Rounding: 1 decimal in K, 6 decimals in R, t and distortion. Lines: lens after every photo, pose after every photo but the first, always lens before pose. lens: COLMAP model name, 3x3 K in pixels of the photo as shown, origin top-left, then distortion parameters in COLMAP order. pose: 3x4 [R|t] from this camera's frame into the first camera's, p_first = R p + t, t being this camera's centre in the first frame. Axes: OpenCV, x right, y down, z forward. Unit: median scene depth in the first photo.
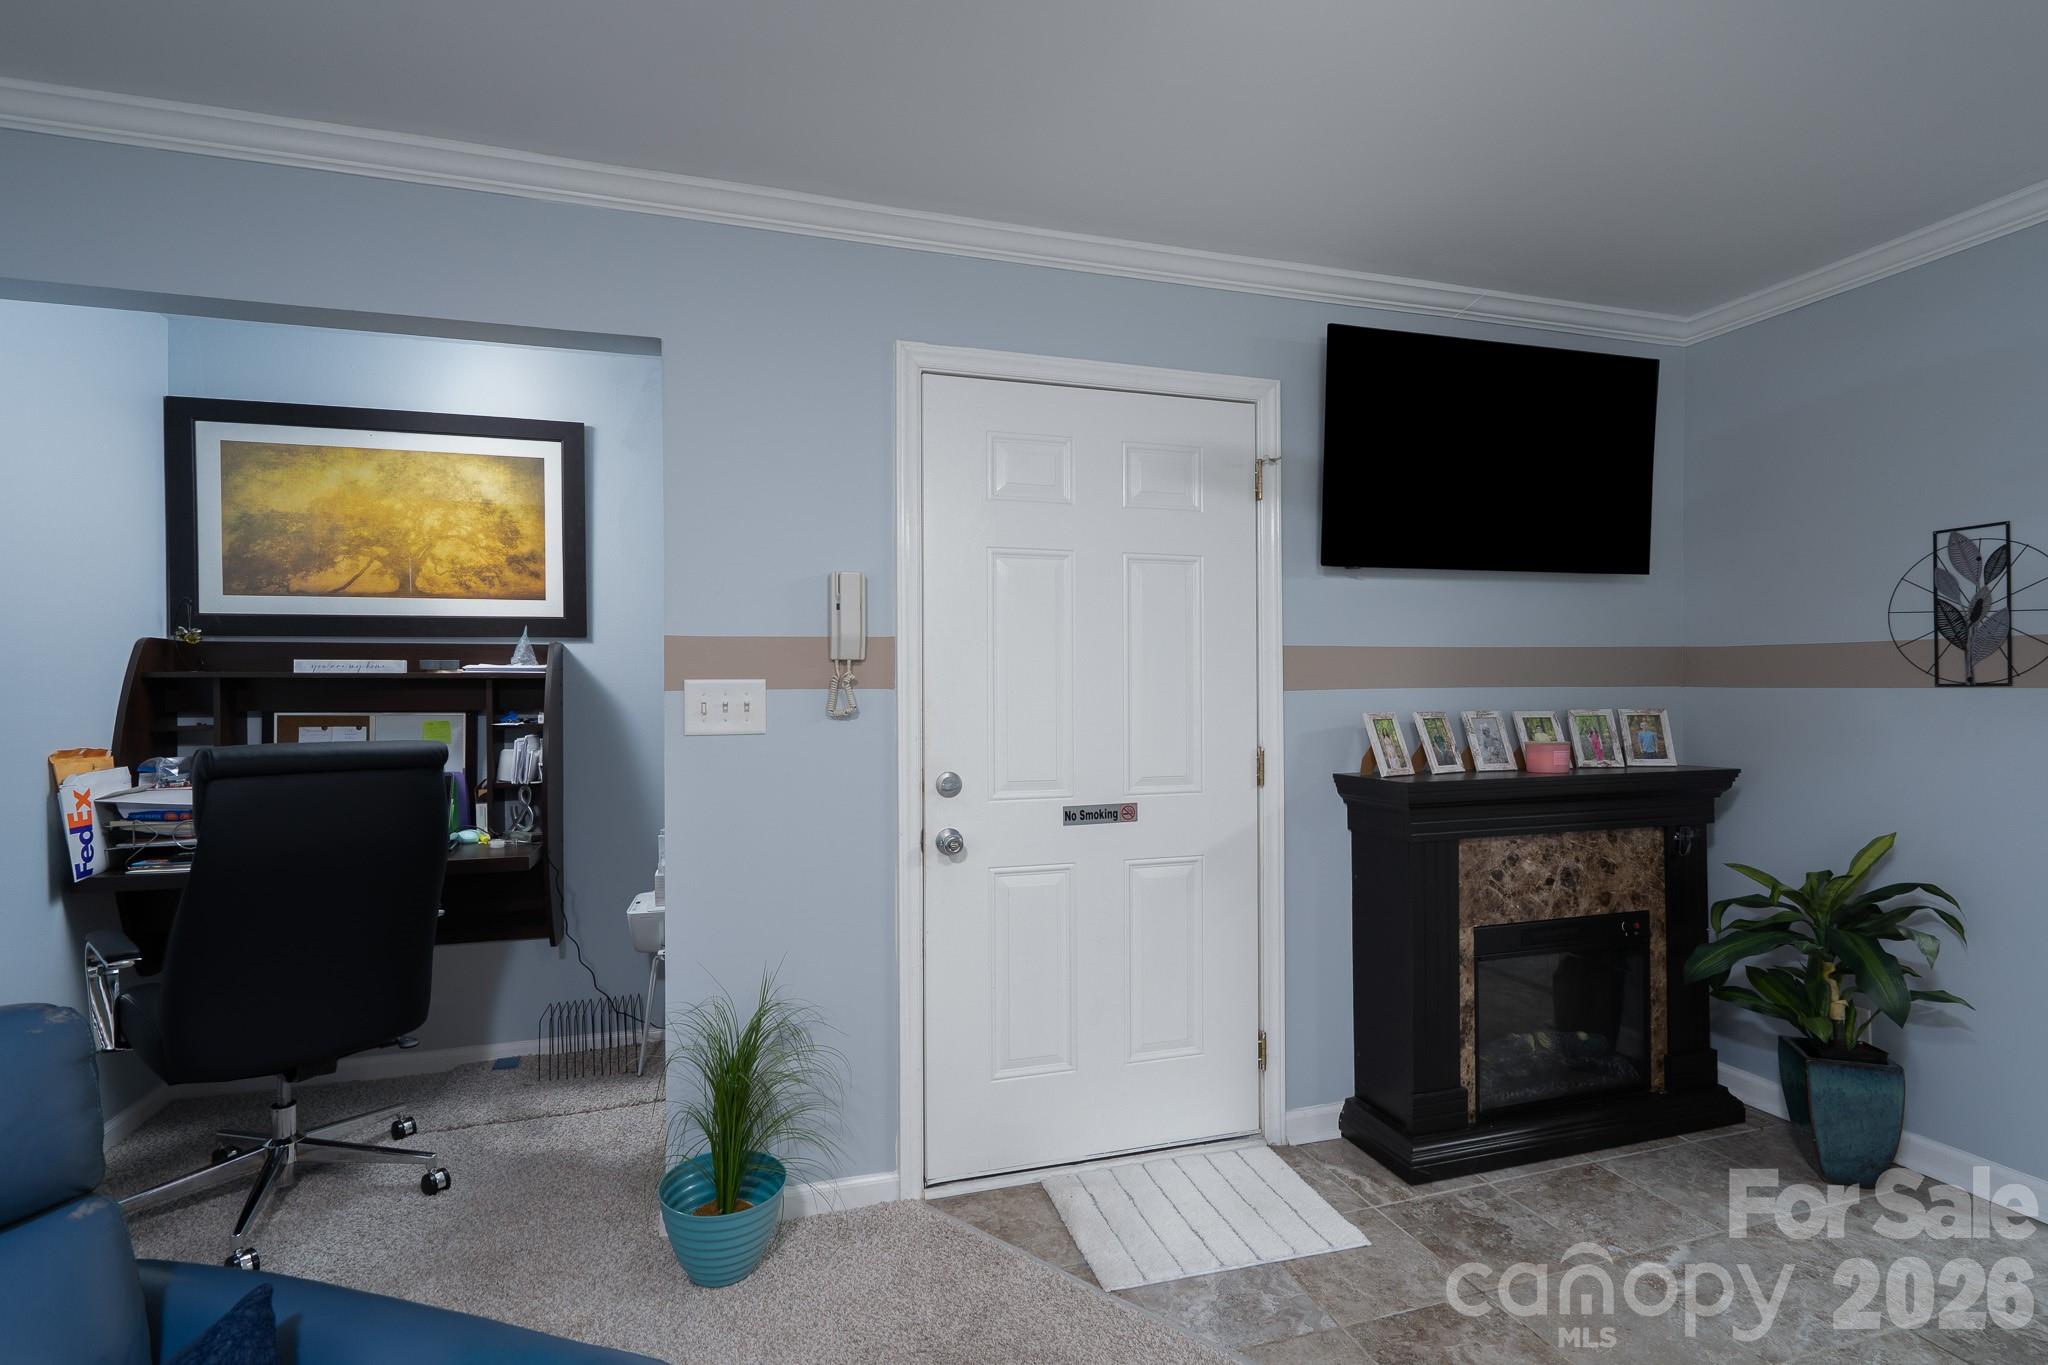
lens RADIAL K [[930.9, 0, 1013.8], [0, 930.9, 686.8], [0, 0, 1]] dist [-0.000062, 0.000048]
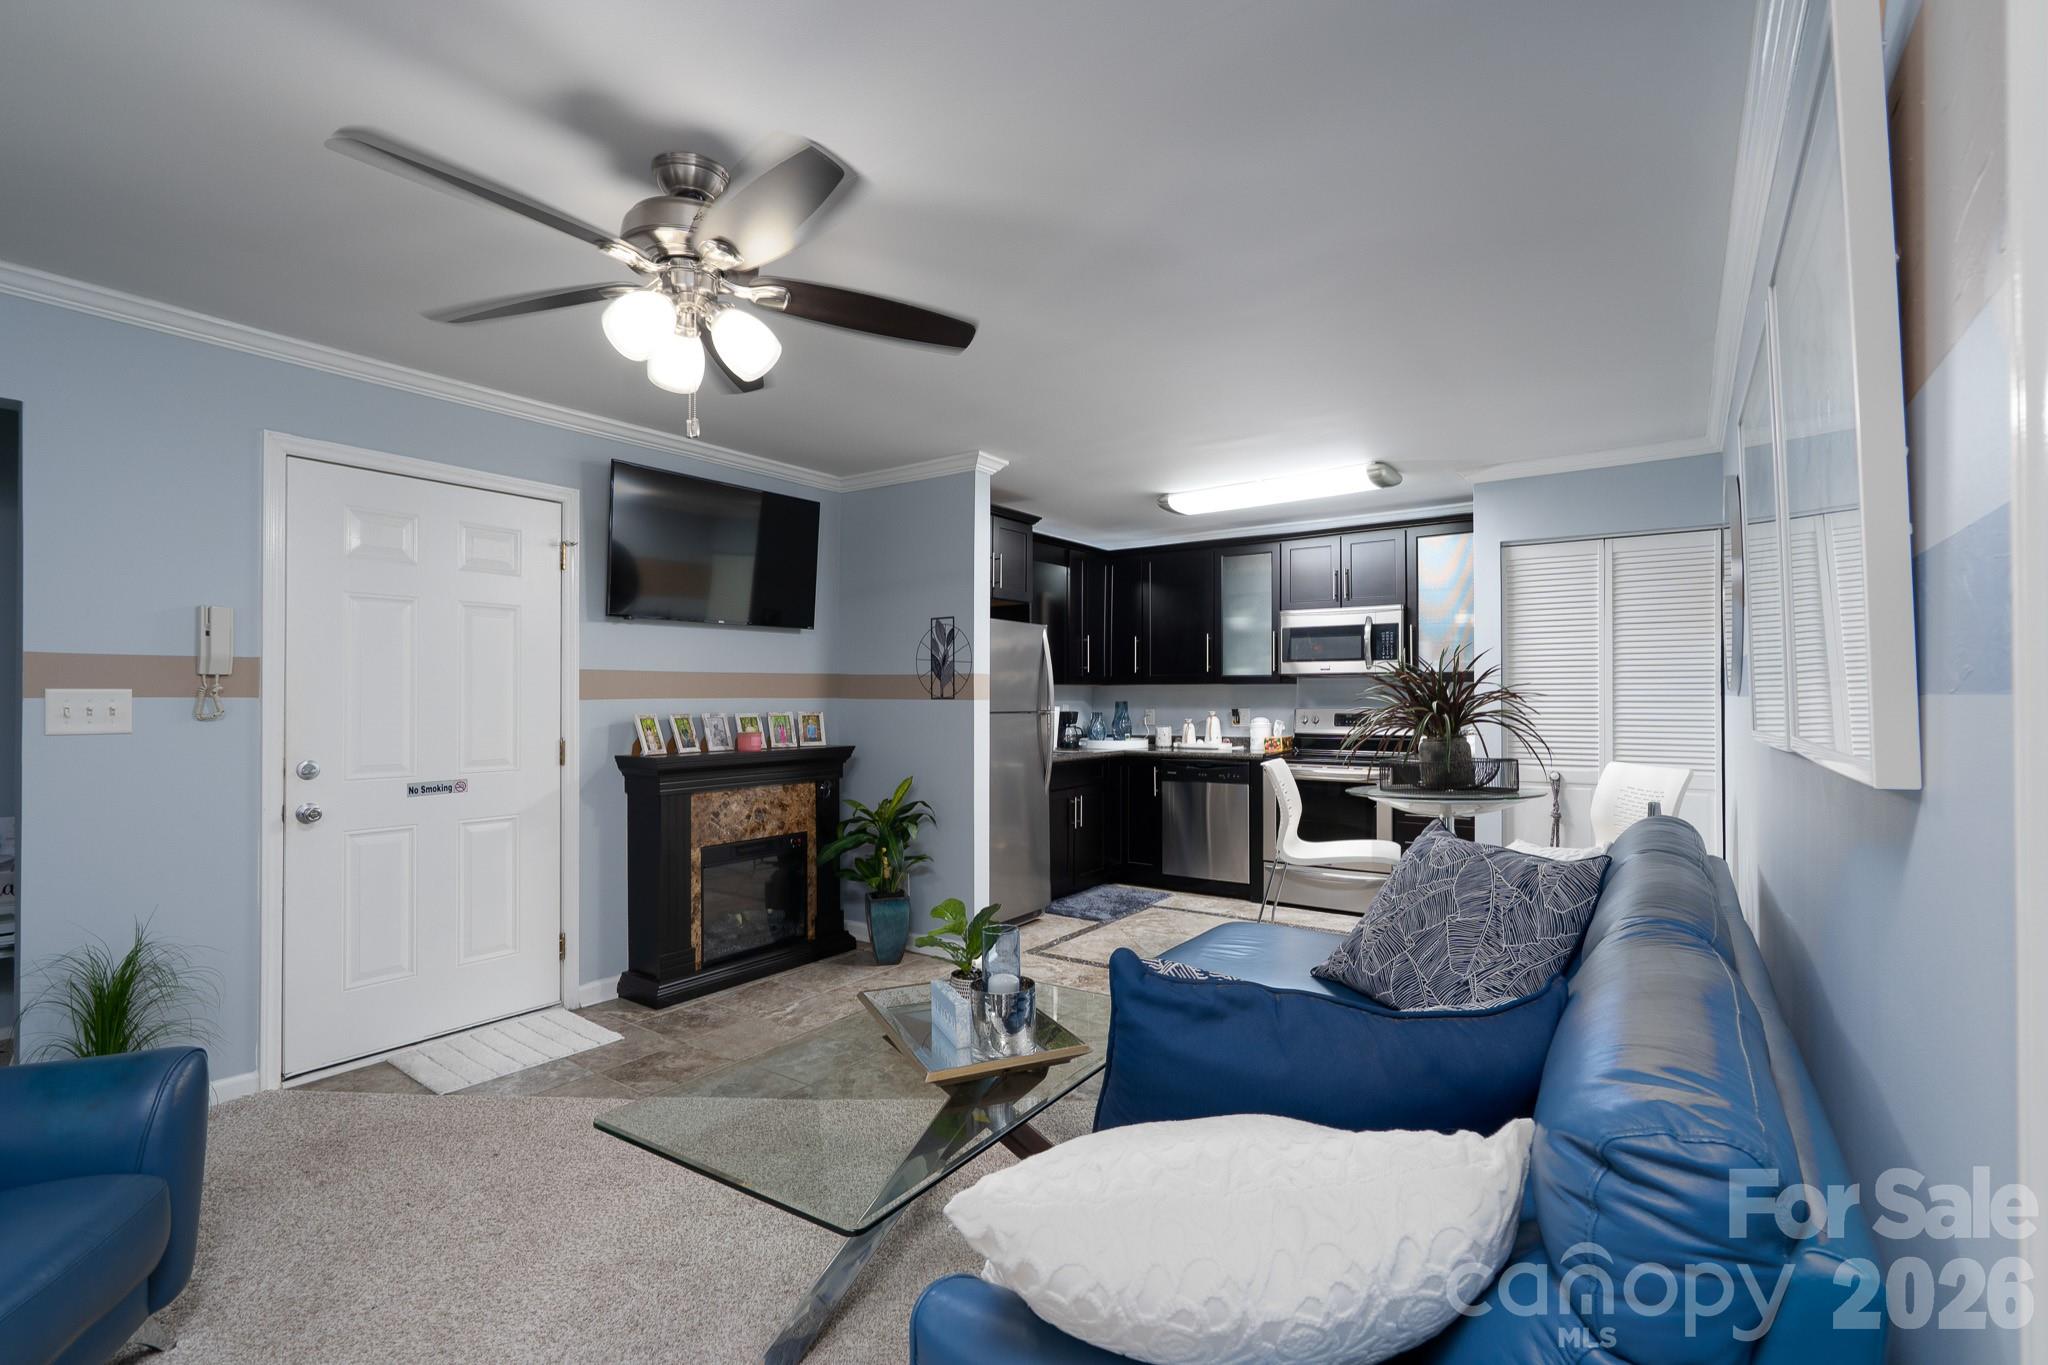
lens RADIAL K [[927.9, 0, 962.2], [0, 927.9, 691.0], [0, 0, 1]] dist [-0.032434, 0.018188]
pose [[0.817737, 0.009083, 0.575520, -0.058145], [-0.007097, 0.999959, -0.005697, -0.005923], [-0.575548, 0.000574, 0.817768, -0.570021]]
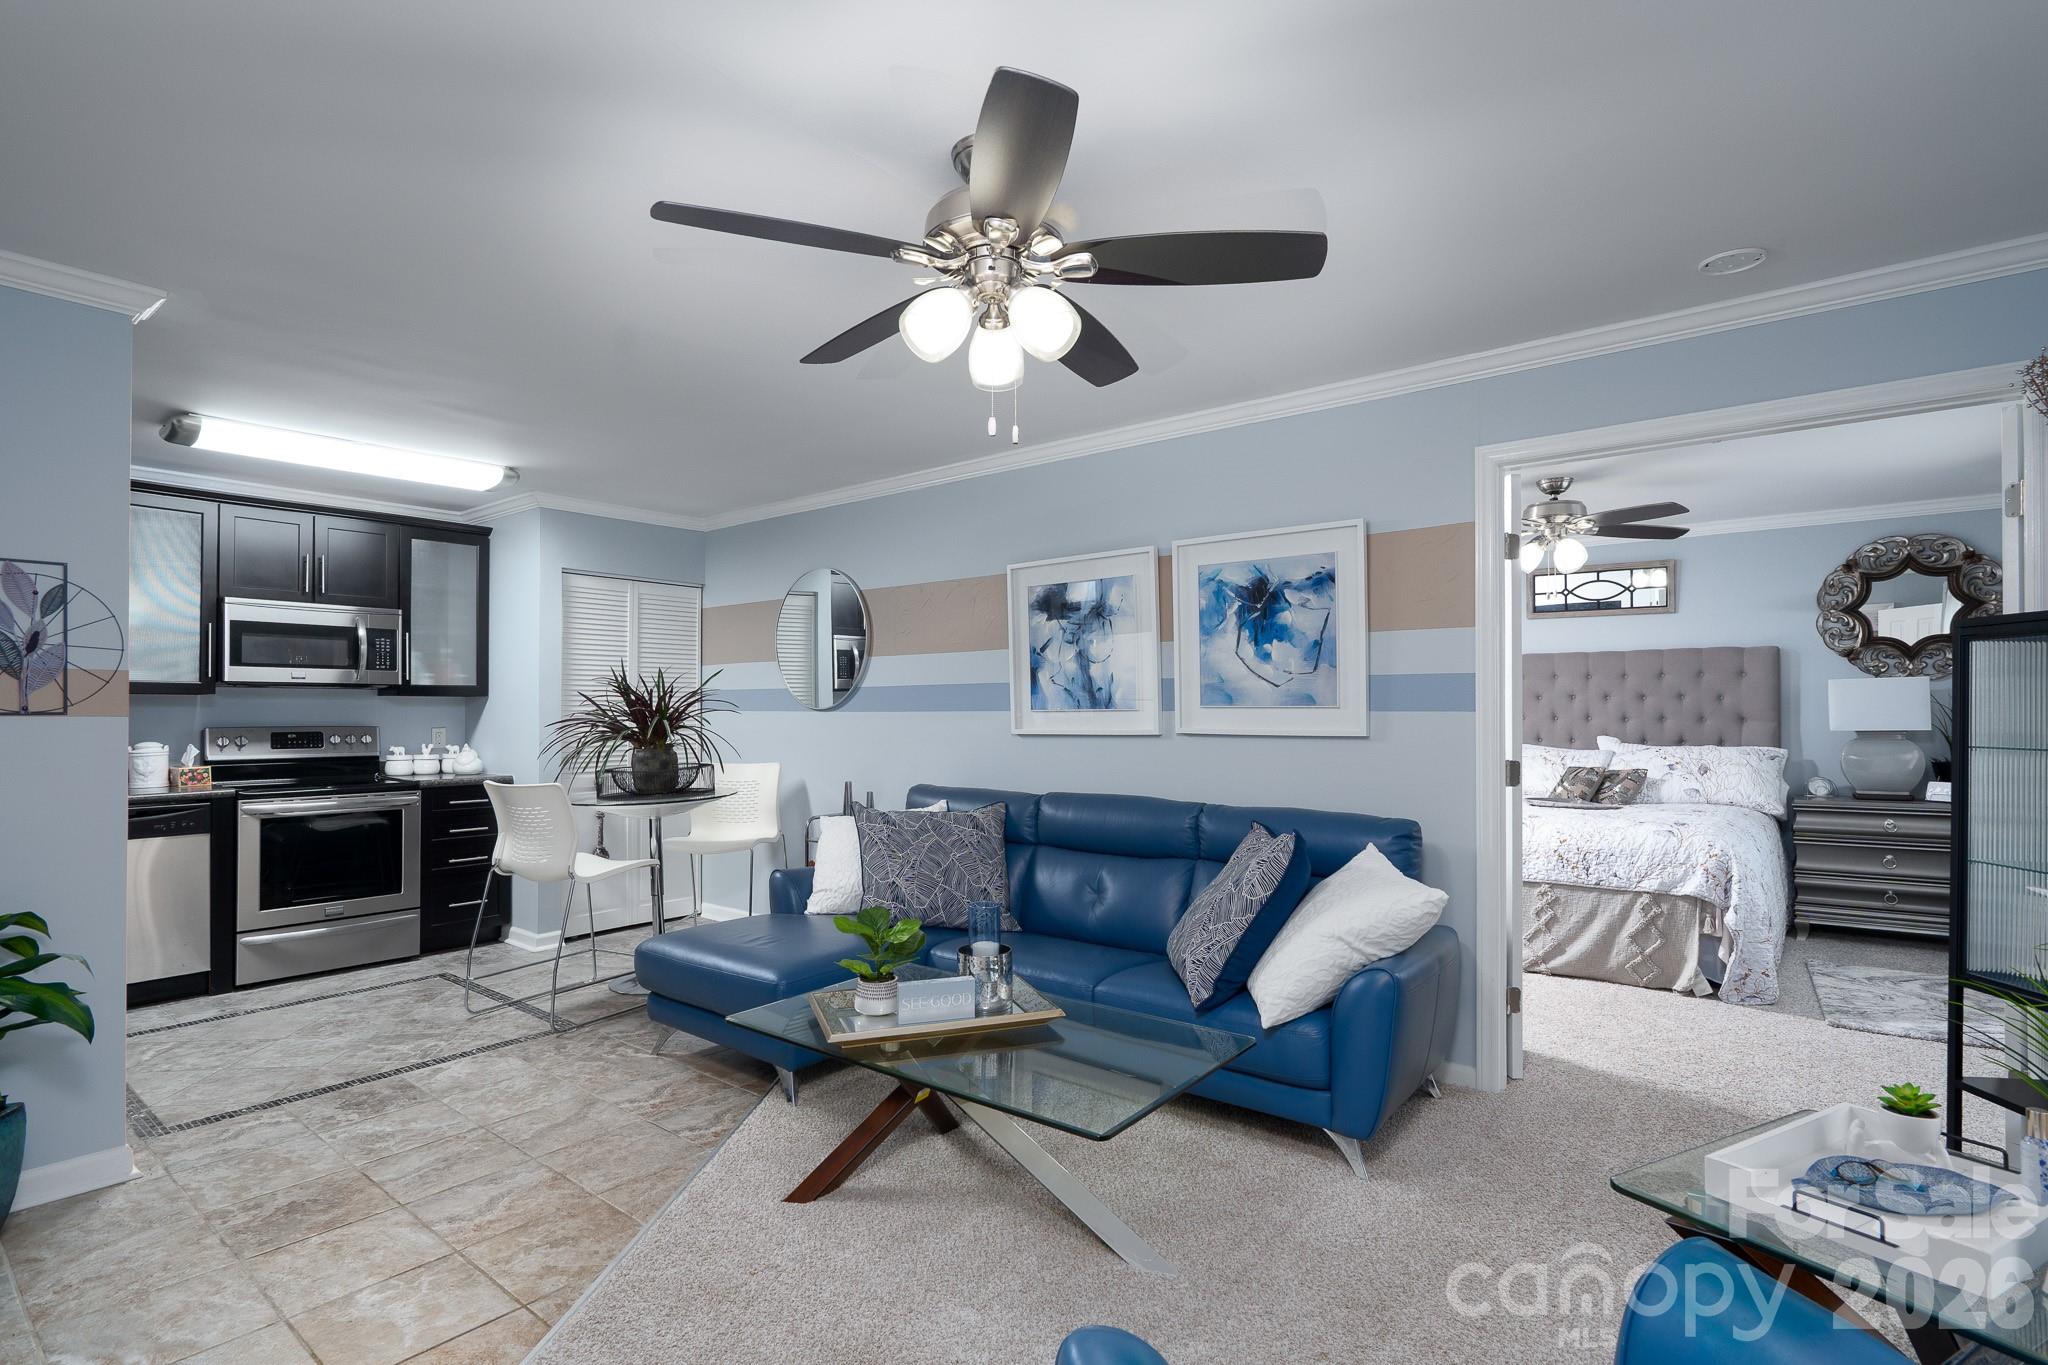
lens RADIAL K [[984.7, 0, 1023.3], [0, 984.7, 699.9], [0, 0, 1]] dist [0.000027, -0.000528]
pose [[-0.565872, 0.014409, 0.824367, -0.462532], [0.002918, 0.999876, -0.015473, 0.002685], [-0.824488, -0.006350, -0.565844, 0.659761]]
